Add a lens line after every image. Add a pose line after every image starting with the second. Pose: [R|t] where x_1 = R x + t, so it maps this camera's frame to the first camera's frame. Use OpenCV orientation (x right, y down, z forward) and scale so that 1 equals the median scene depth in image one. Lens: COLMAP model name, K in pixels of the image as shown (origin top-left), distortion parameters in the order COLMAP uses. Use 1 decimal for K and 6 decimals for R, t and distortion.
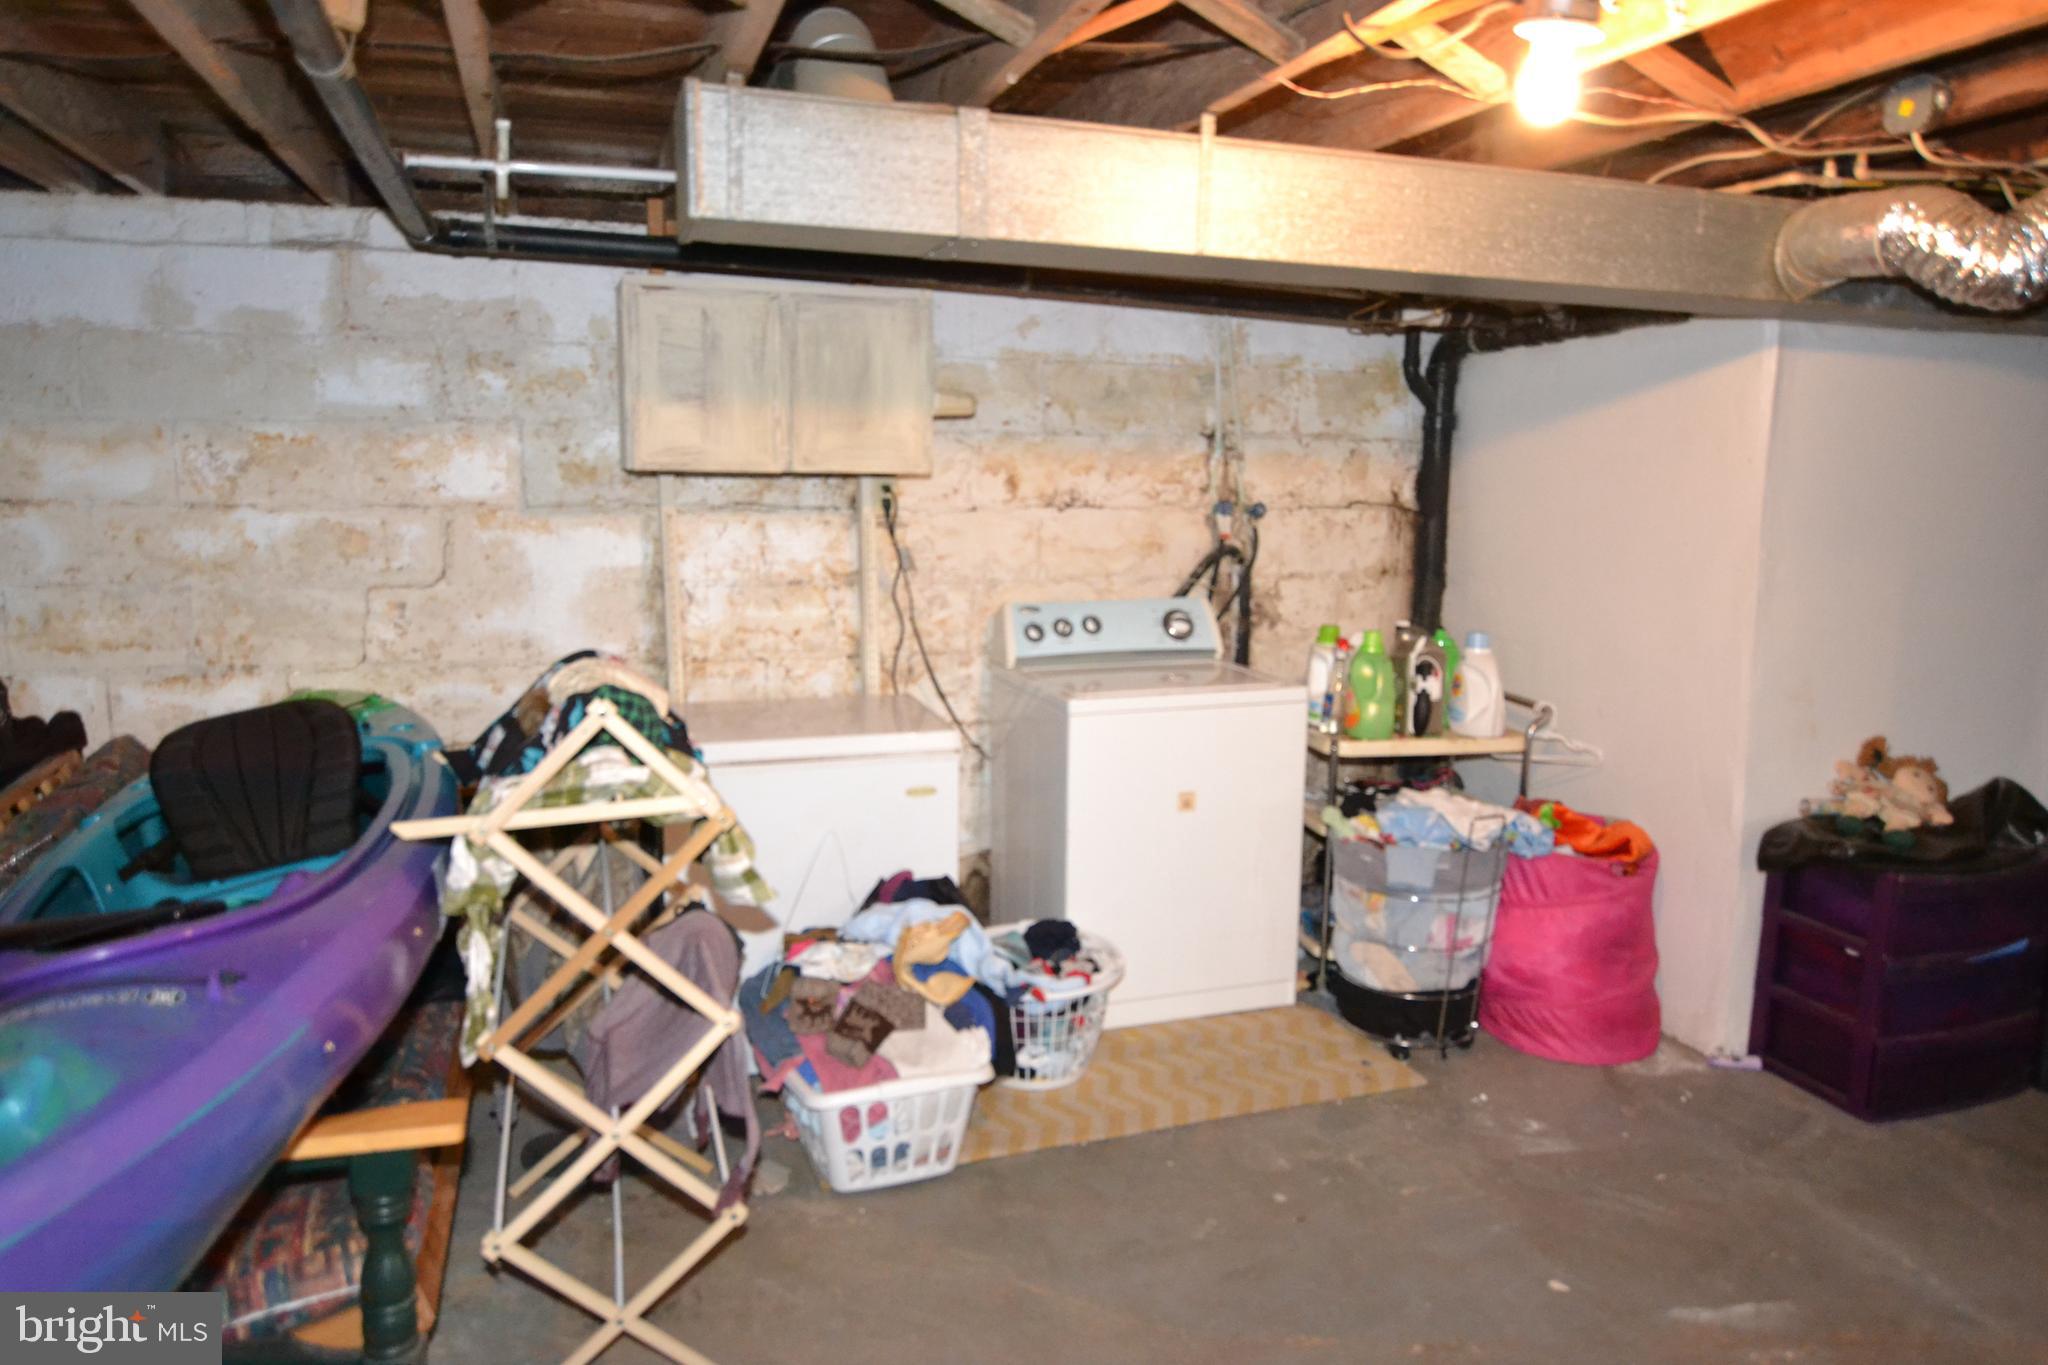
lens RADIAL K [[1402.8, 0, 1017.3], [0, 1402.8, 682.0], [0, 0, 1]] dist [-0.000995, -0.007550]
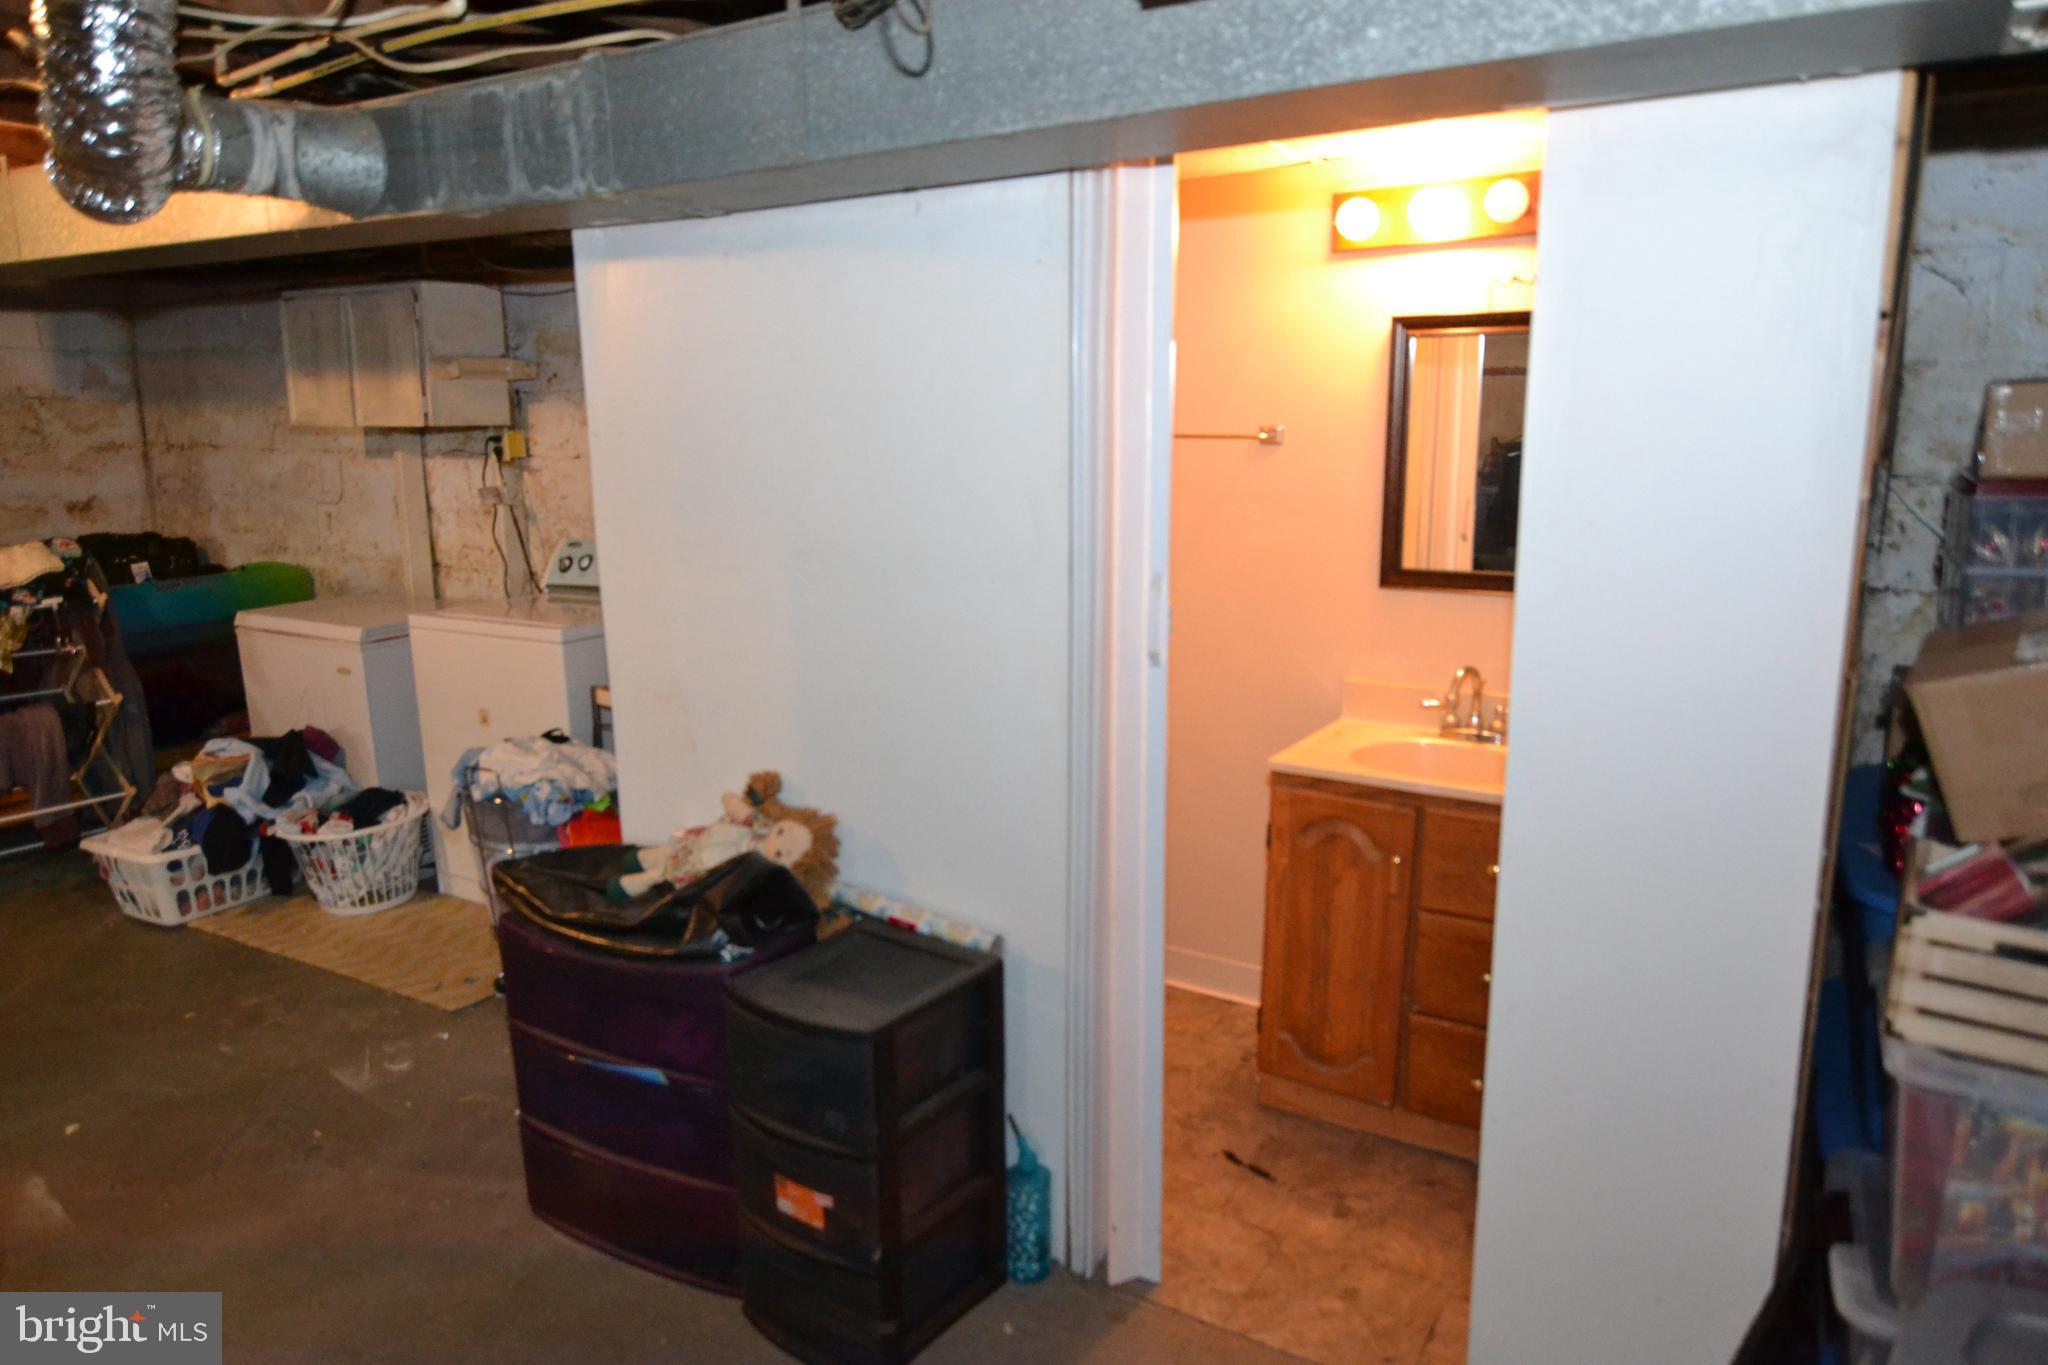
lens RADIAL K [[1333.1, 0, 1018.2], [0, 1333.1, 682.4], [0, 0, 1]] dist [-0.003235, -0.002425]
pose [[0.642197, 0.135924, -0.754392, 1.249218], [-0.105621, 0.990457, 0.088544, -0.086414], [0.759228, 0.022817, 0.650425, 0.651409]]
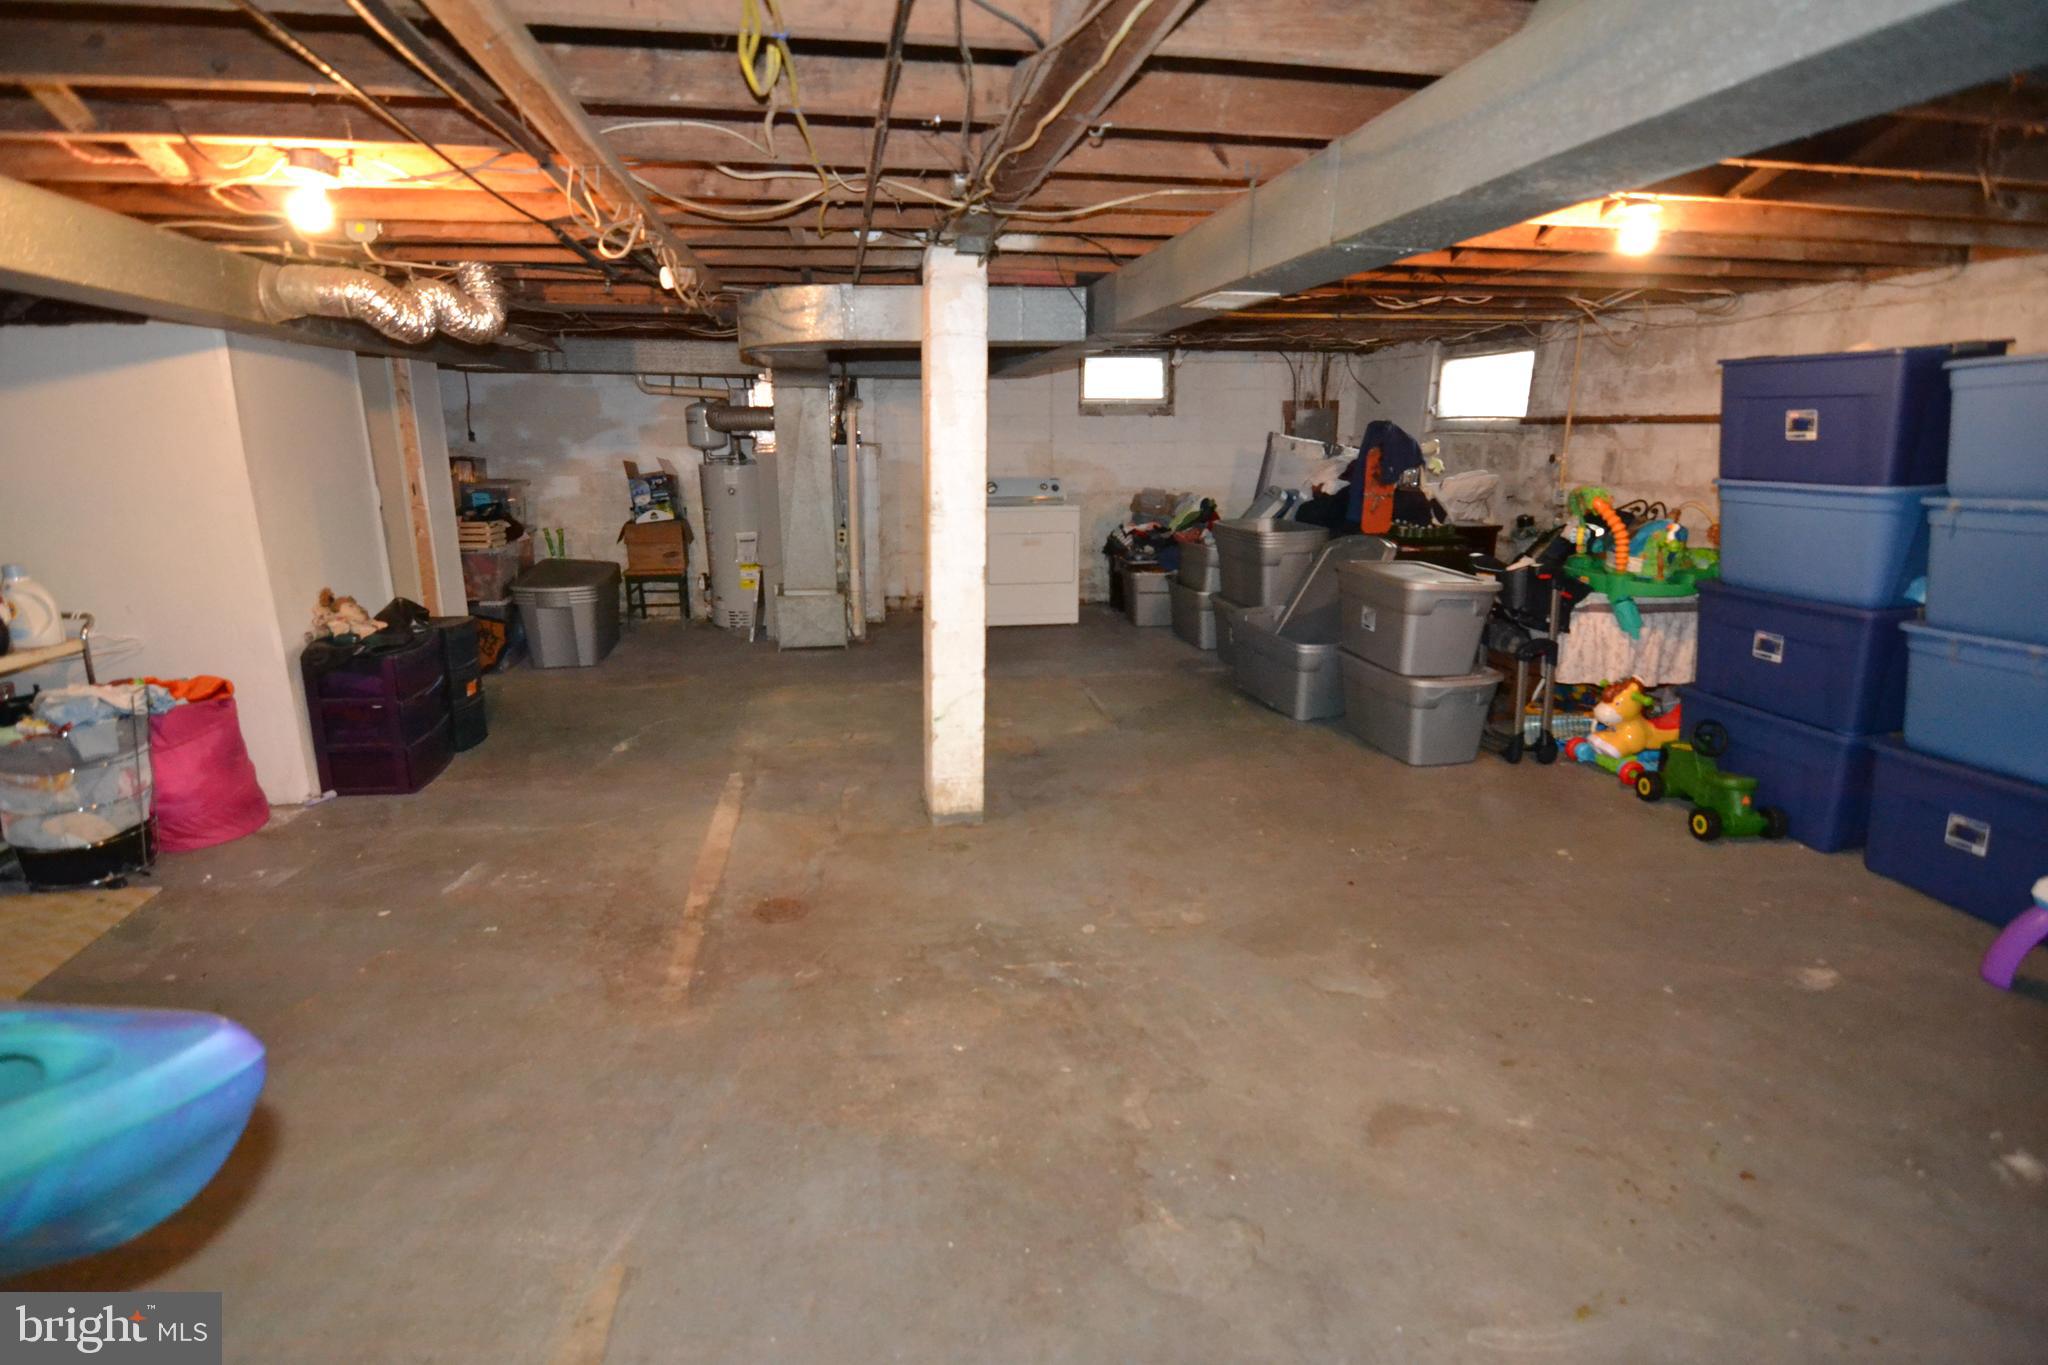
lens RADIAL K [[992.6, 0, 1021.1], [0, 992.6, 687.3], [0, 0, 1]] dist [-0.012706, -0.004486]
pose [[0.125910, -0.256875, 0.958208, -0.455594], [0.140946, 0.960728, 0.239030, -0.012502], [-0.981978, 0.104960, 0.157171, 0.006508]]
